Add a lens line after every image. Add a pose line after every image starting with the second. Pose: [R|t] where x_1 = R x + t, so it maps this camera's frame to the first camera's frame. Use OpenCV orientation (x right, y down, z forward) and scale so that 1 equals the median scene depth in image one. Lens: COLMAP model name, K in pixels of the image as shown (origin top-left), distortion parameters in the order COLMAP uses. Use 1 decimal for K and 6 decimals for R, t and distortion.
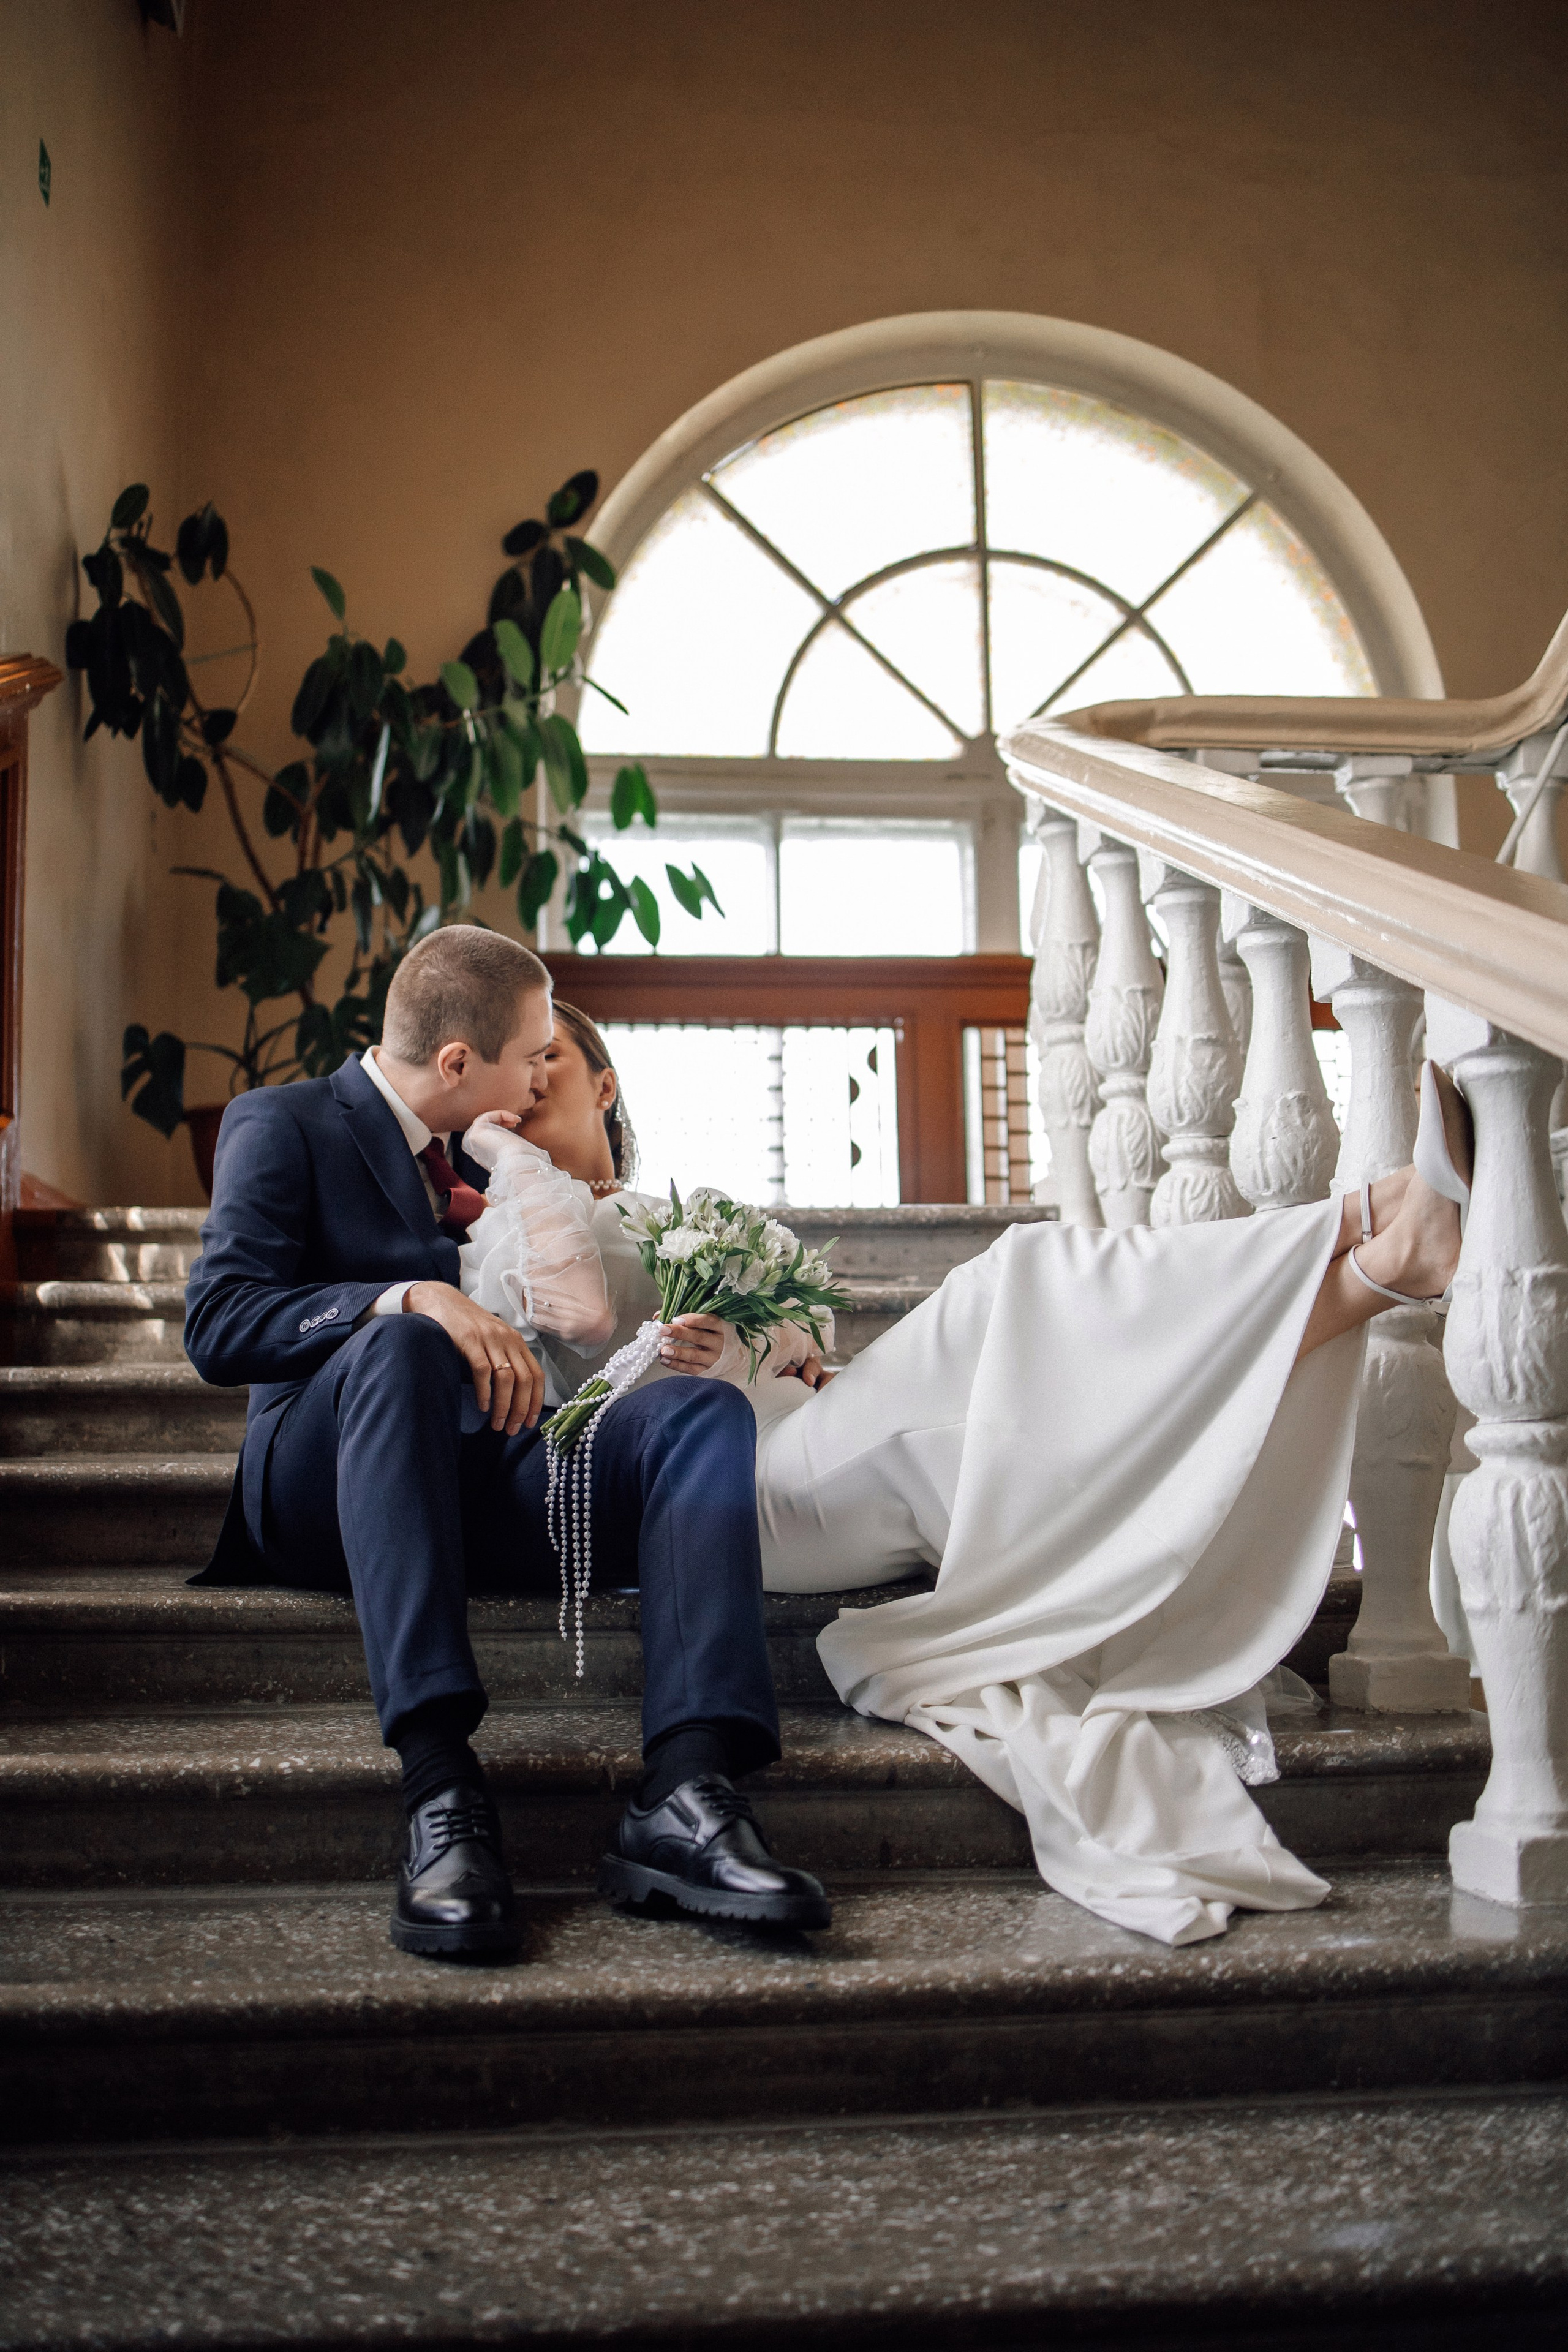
lens RADIAL K [[2368.2, 0, 779.4], [0, 2368.2, 1182.1], [0, 0, 1]] dist [-0.061418, 0.000000]
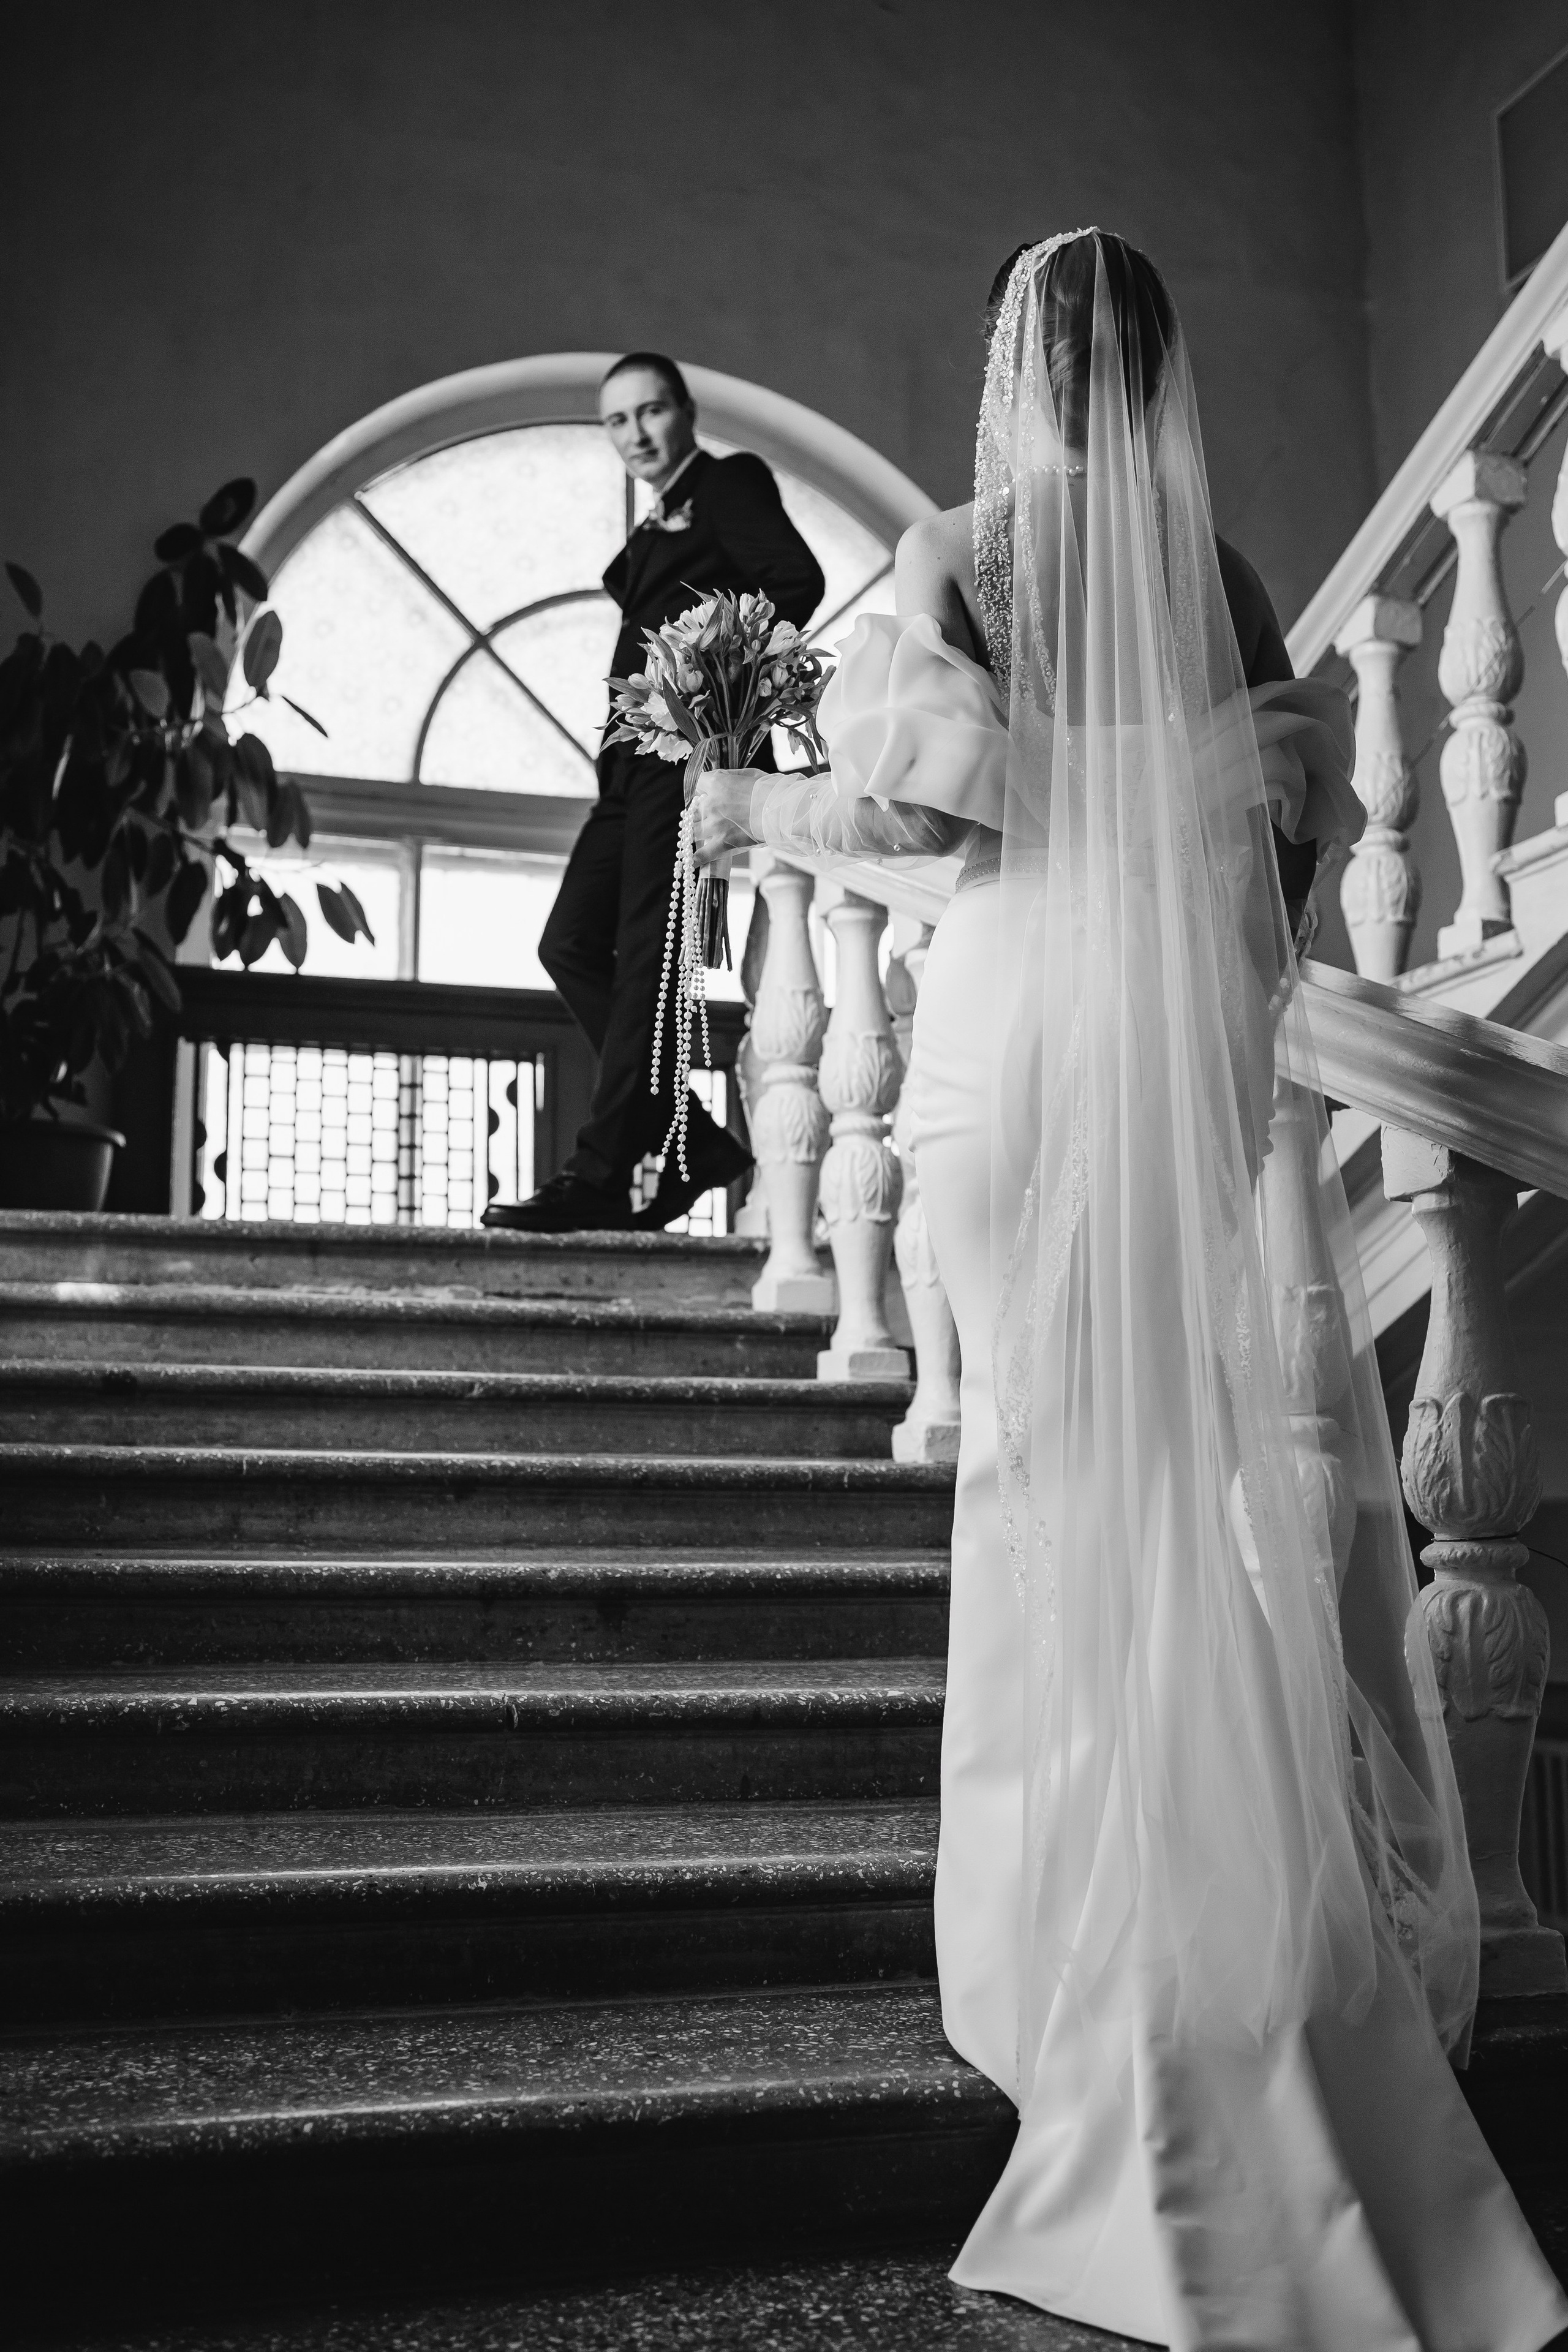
lens RADIAL K [[2551.8, 0, 775.0], [0, 2551.8, 1176.5], [0, 0, 1]] dist [-0.066480, 0.000000]
pose [[0.976821, 0.042900, 0.209716, -0.146993], [-0.037845, 0.998889, -0.028064, 0.018409], [-0.210687, 0.019477, 0.977360, -0.141006]]
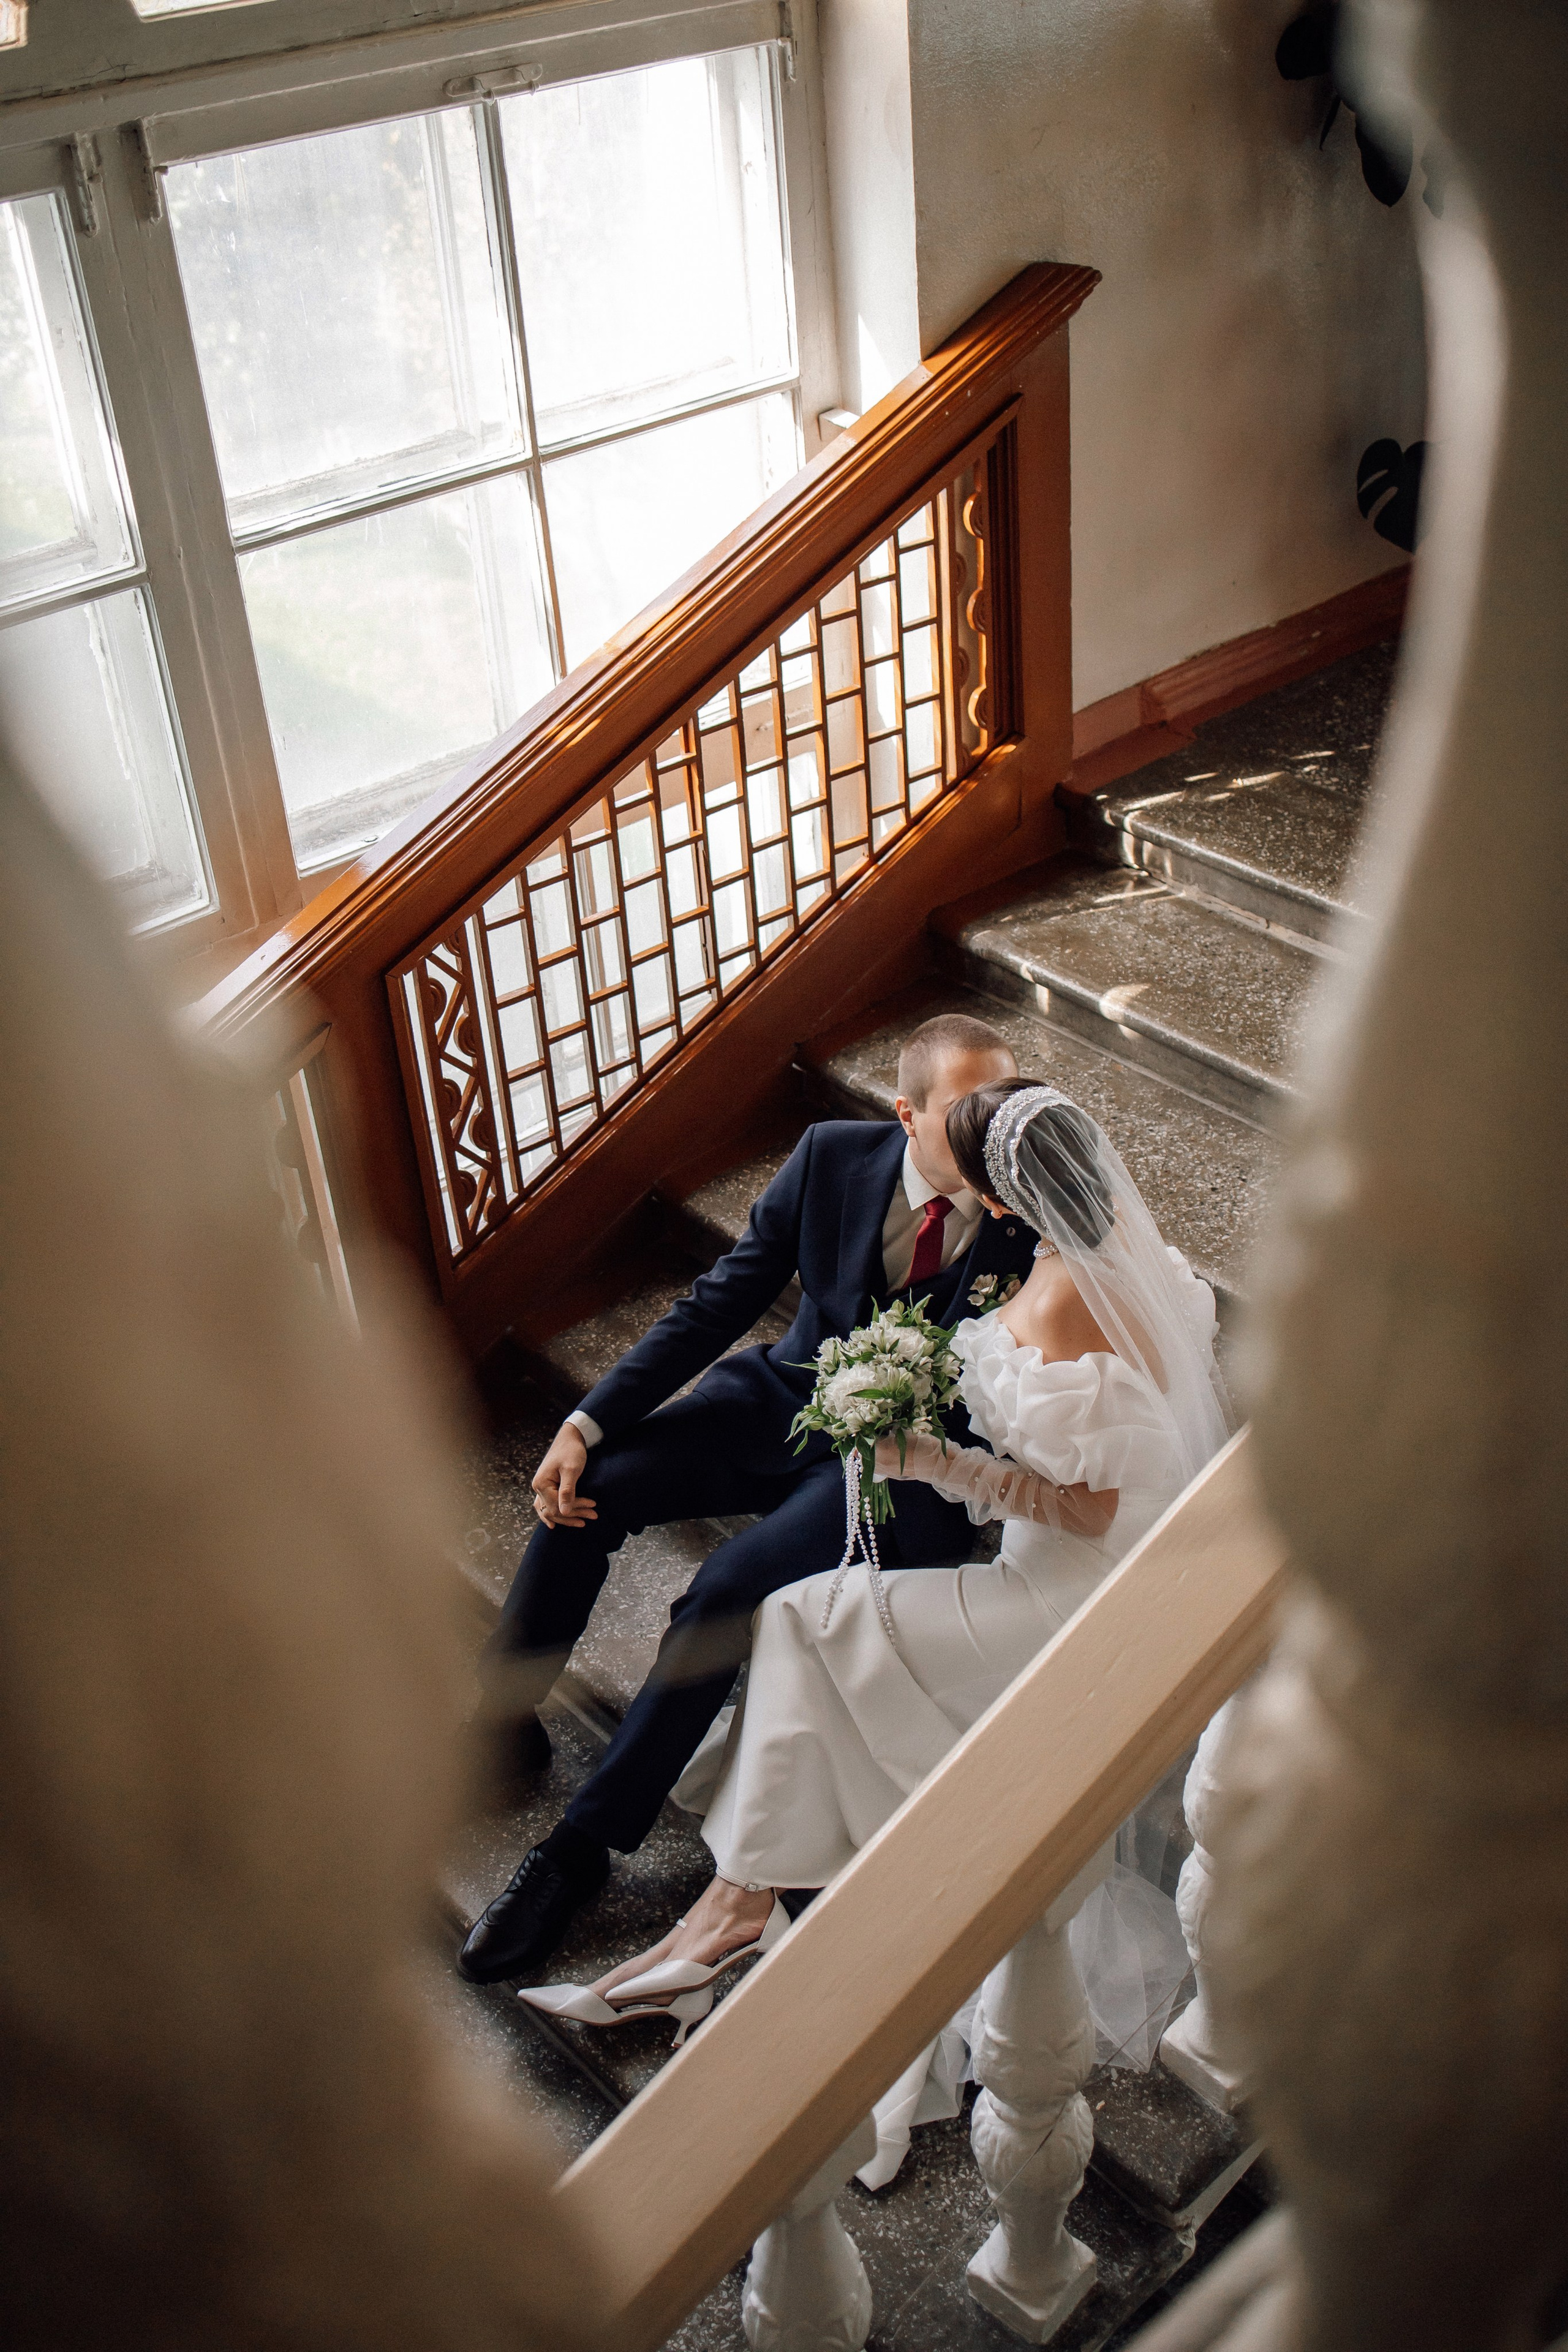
lens RADIAL K [[2368.2, 0, 805.6], [0, 2368.2, 1187.3], [0, 0, 1]] dist [-0.061418, 0.000000]
pose [[0.555747, 0.441946, -0.704151, 0.609184], [0.155730, 0.776661, 0.610365, -0.675650], [0.816635, -0.448866, 0.362803, 0.466347]]
